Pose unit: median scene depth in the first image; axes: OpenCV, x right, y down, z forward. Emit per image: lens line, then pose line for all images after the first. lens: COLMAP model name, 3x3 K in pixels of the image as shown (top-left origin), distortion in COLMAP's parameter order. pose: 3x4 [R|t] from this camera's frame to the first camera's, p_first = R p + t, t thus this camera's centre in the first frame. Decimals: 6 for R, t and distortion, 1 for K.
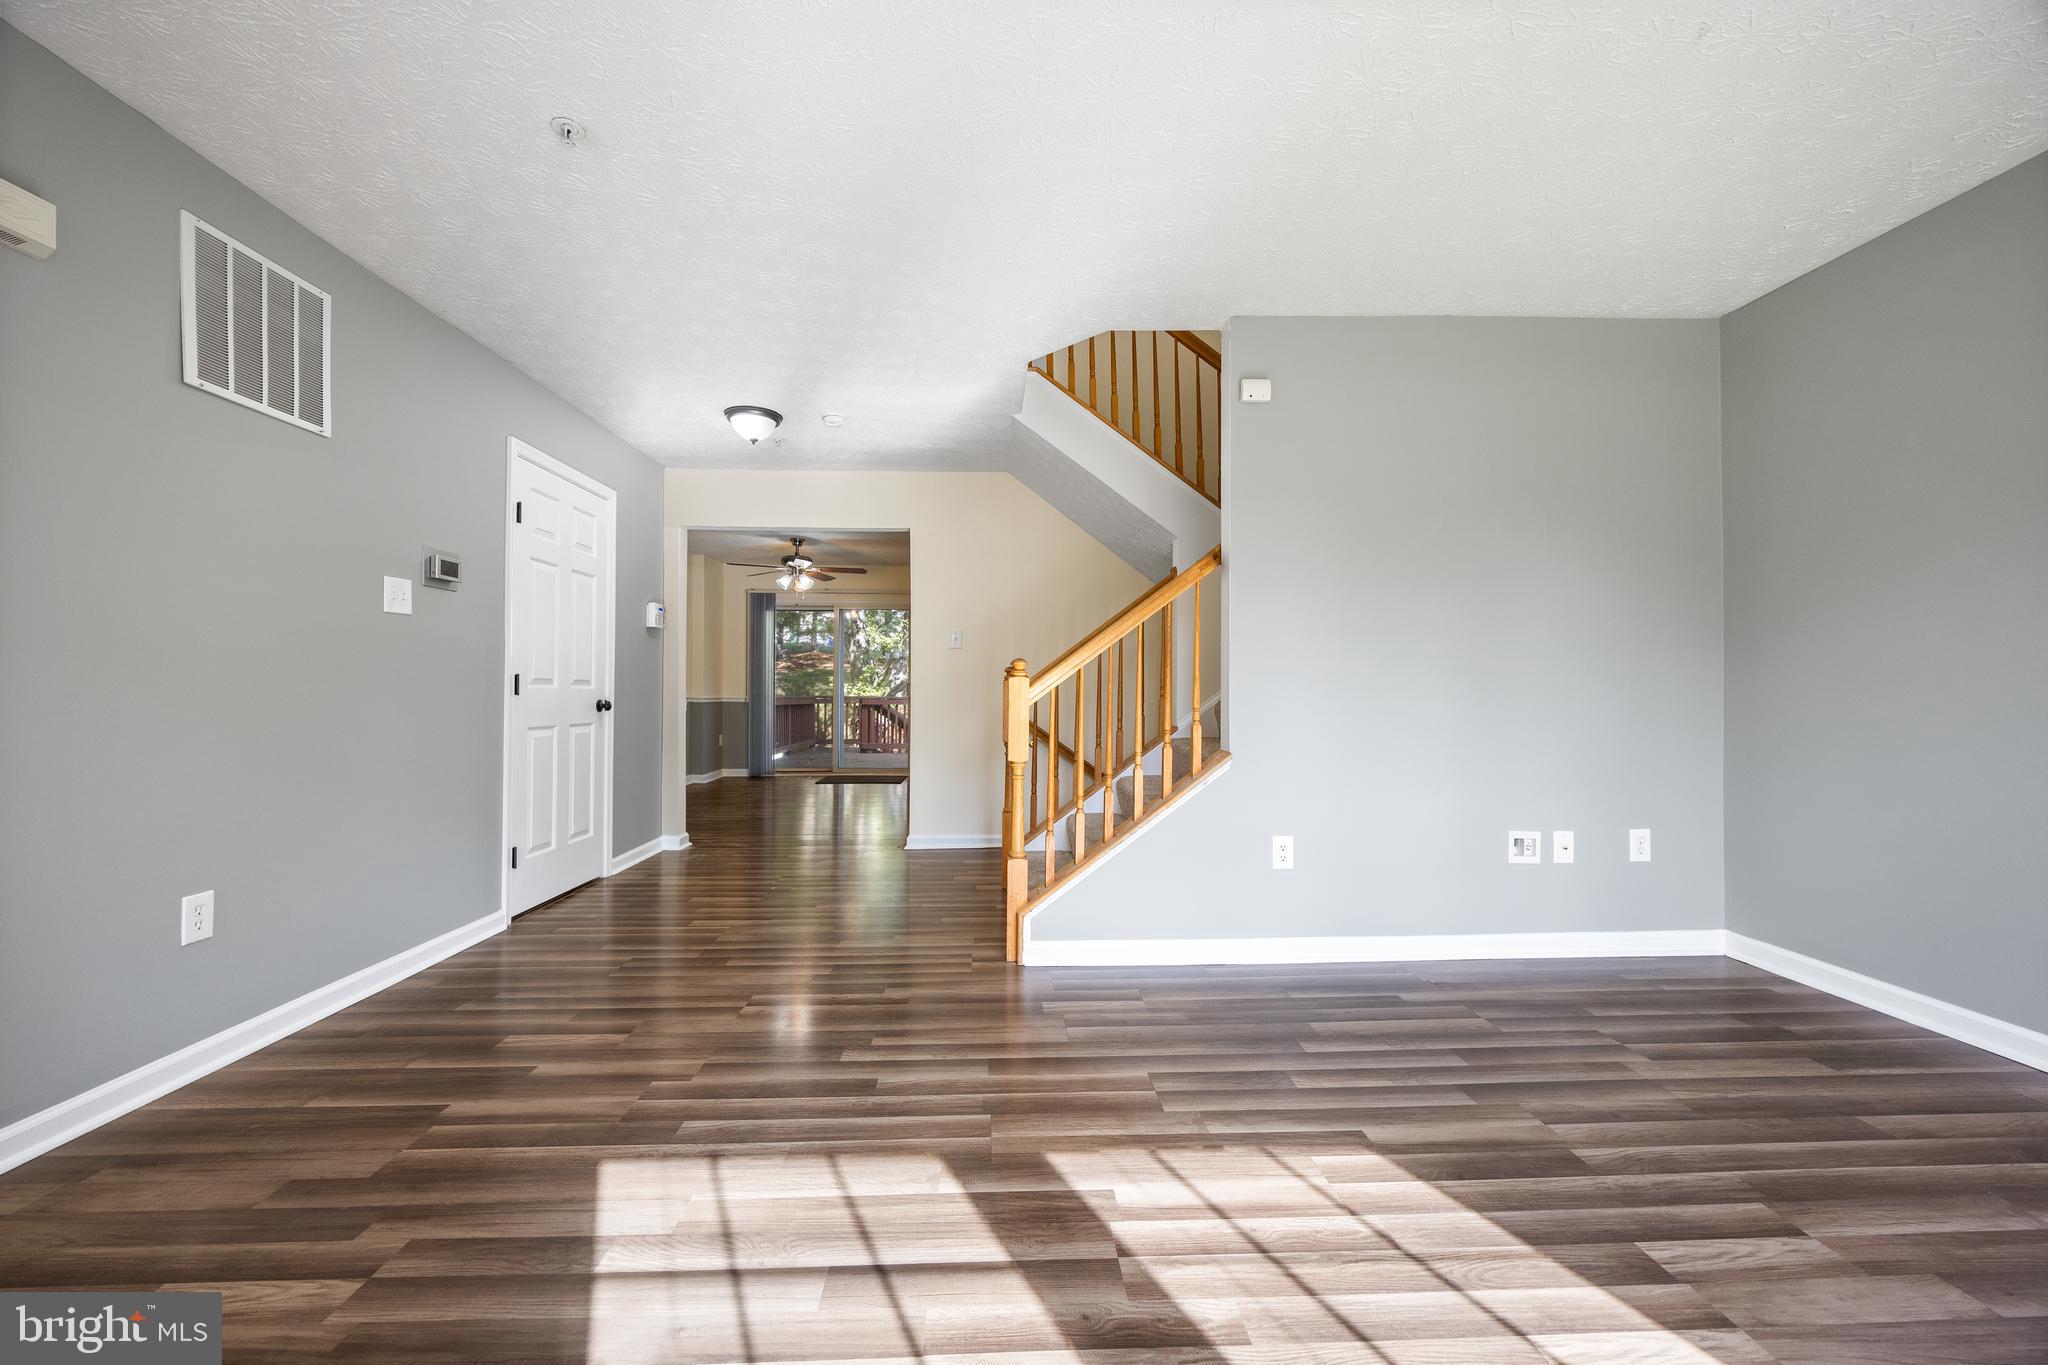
lens RADIAL K [[782.4, 0, 1022.4], [0, 782.4, 688.1], [0, 0, 1]] dist [-0.003647, 0.000125]
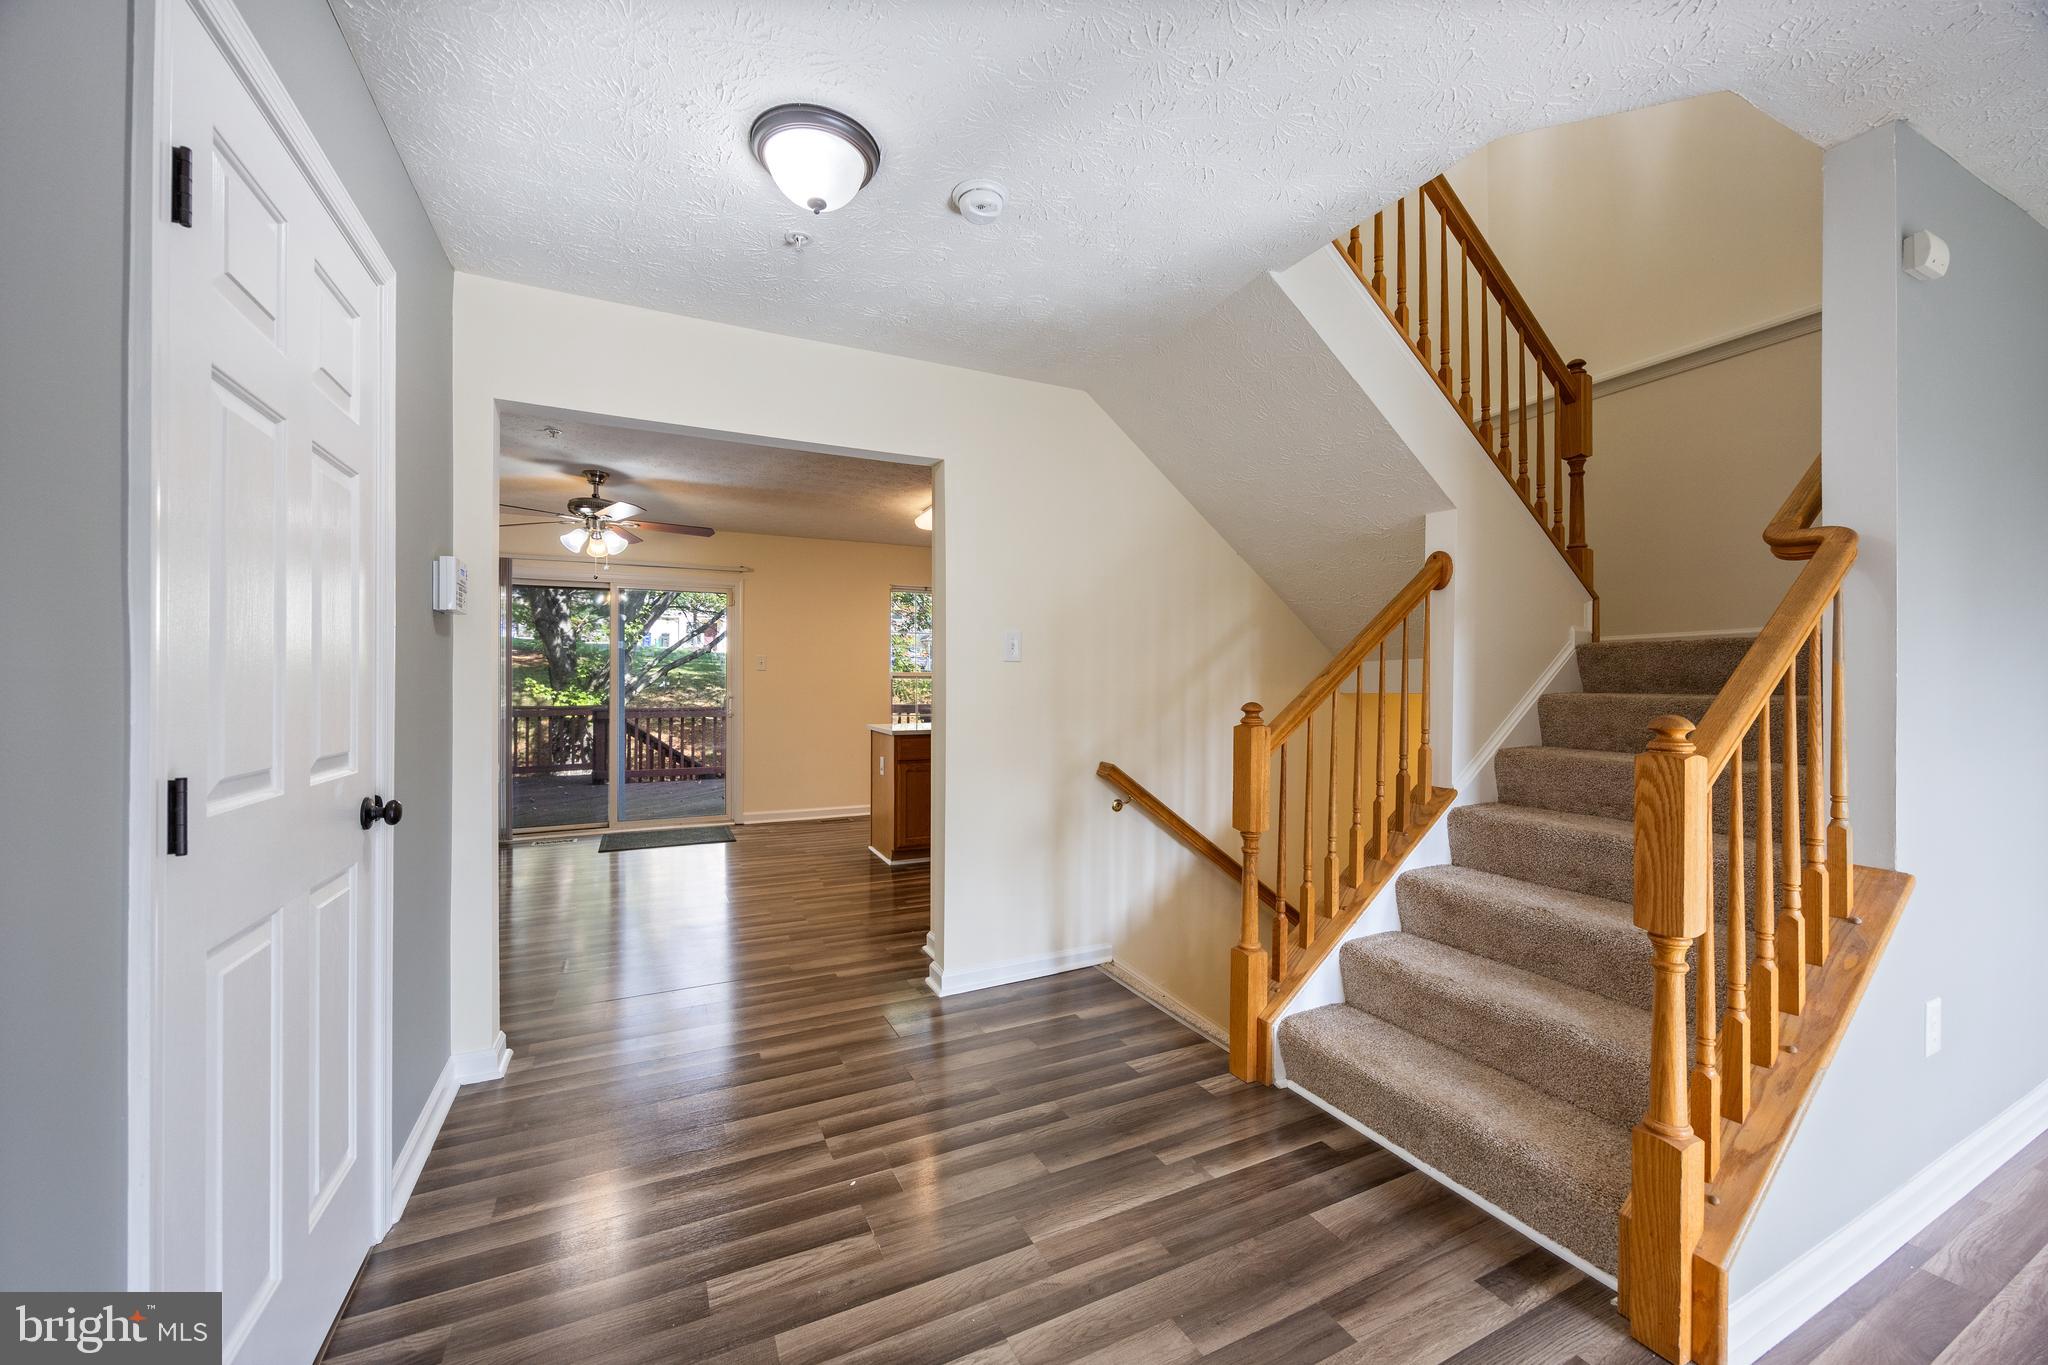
lens RADIAL K [[782.4, 0, 1022.1], [0, 782.4, 687.4], [0, 0, 1]] dist [-0.003647, 0.000125]
pose [[0.917969, -0.006111, 0.396605, -0.783156], [0.003271, 0.999964, 0.007838, -0.082664], [-0.396639, -0.005898, 0.917956, 1.024664]]
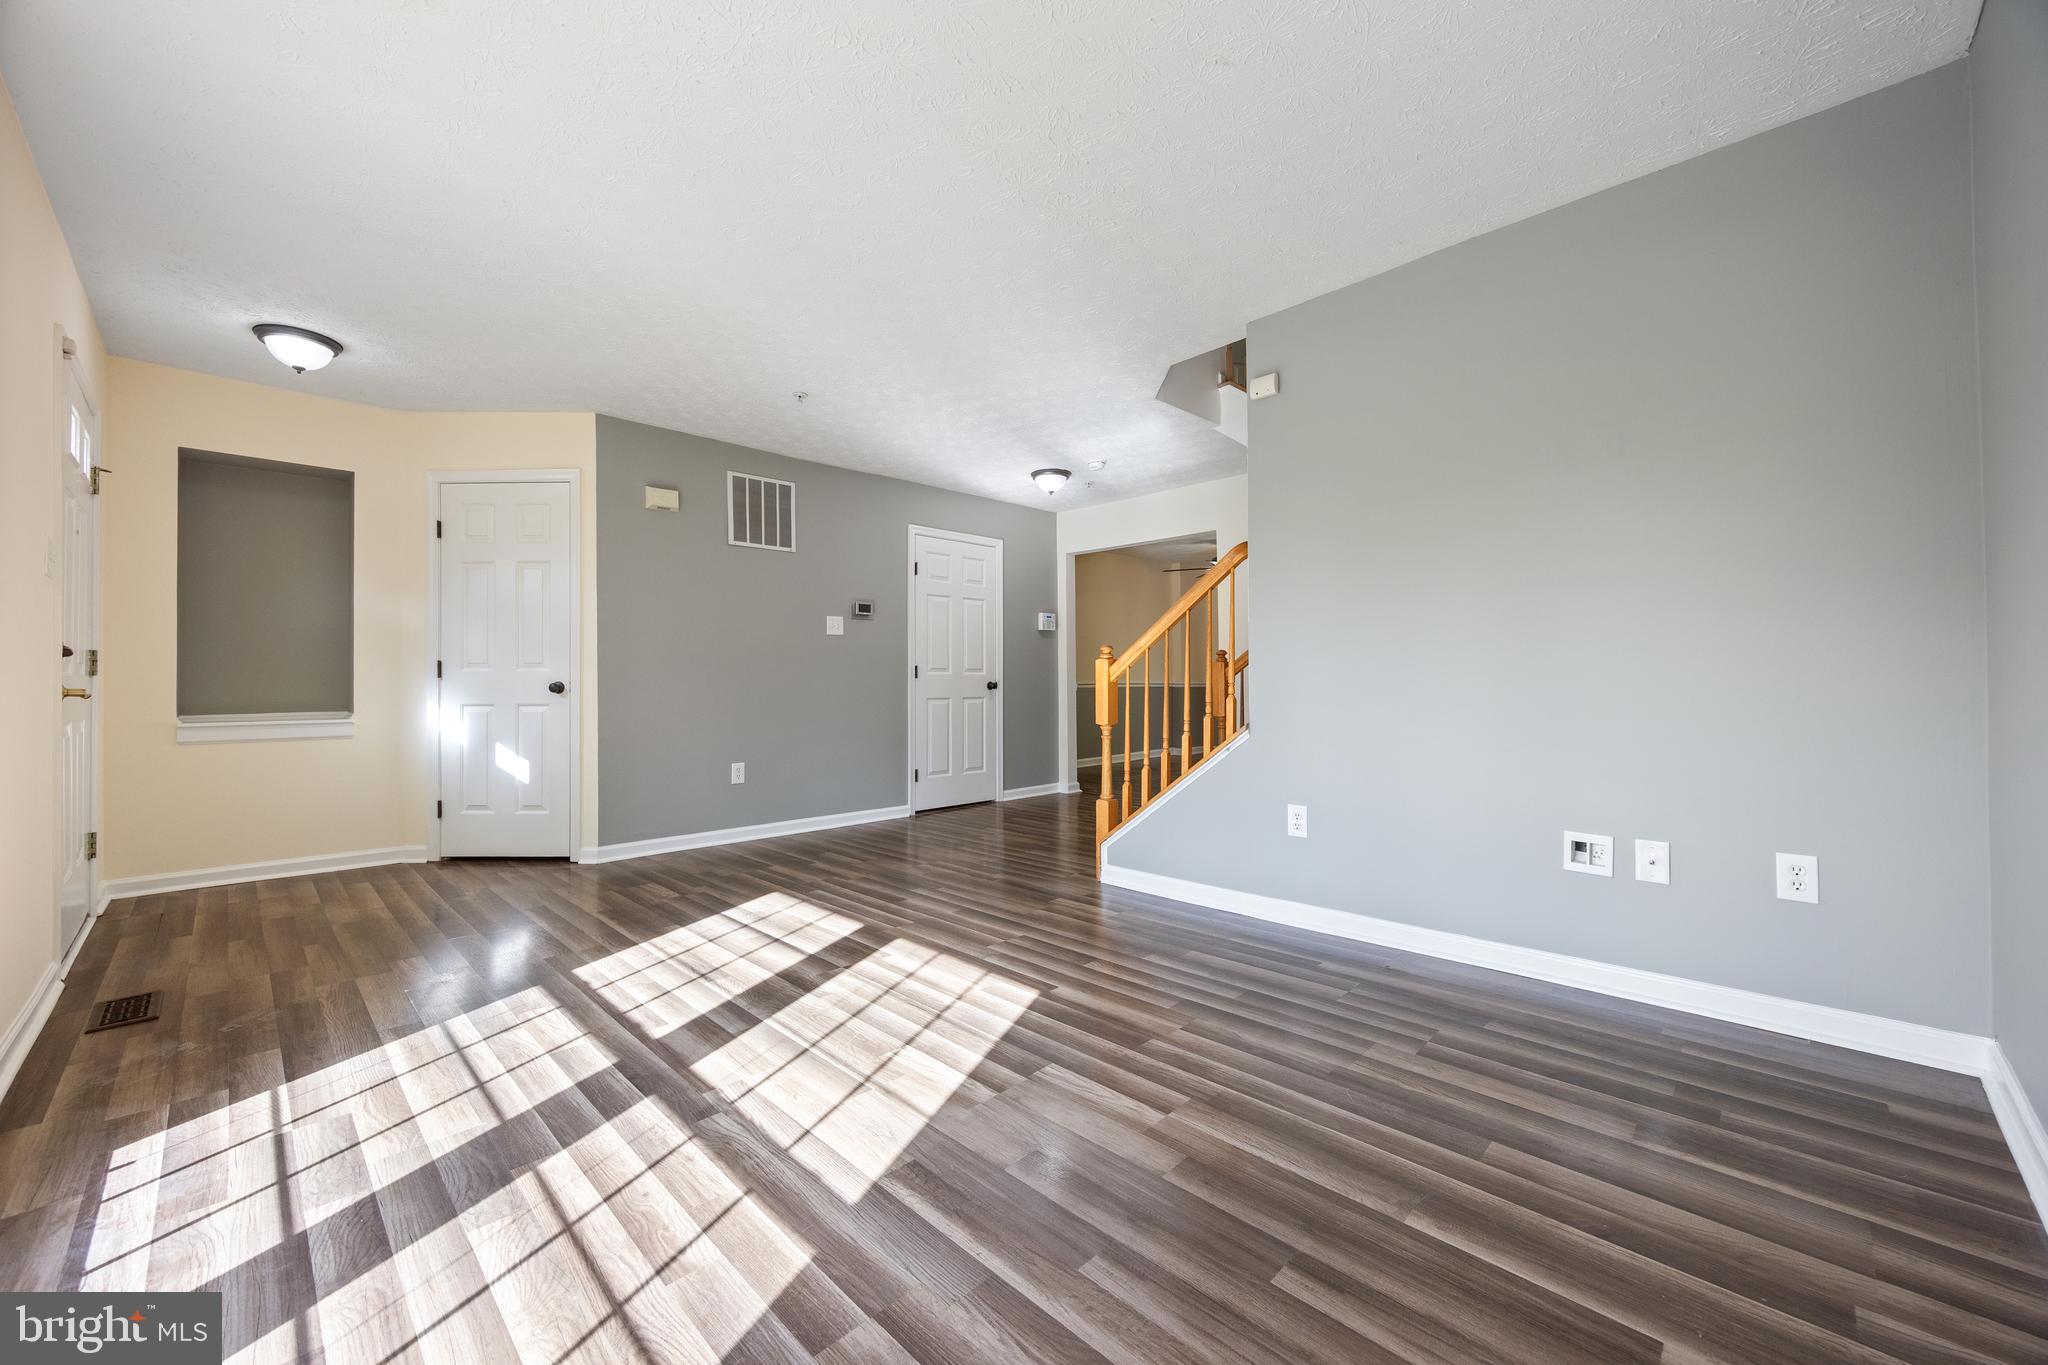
lens RADIAL K [[782.4, 0, 1003.7], [0, 782.4, 682.3], [0, 0, 1]] dist [-0.003647, 0.000125]
pose [[0.676532, -0.004915, -0.736396, 1.142191], [0.009950, 0.999947, 0.002467, 0.025323], [0.736346, -0.008996, 0.676546, 0.009350]]
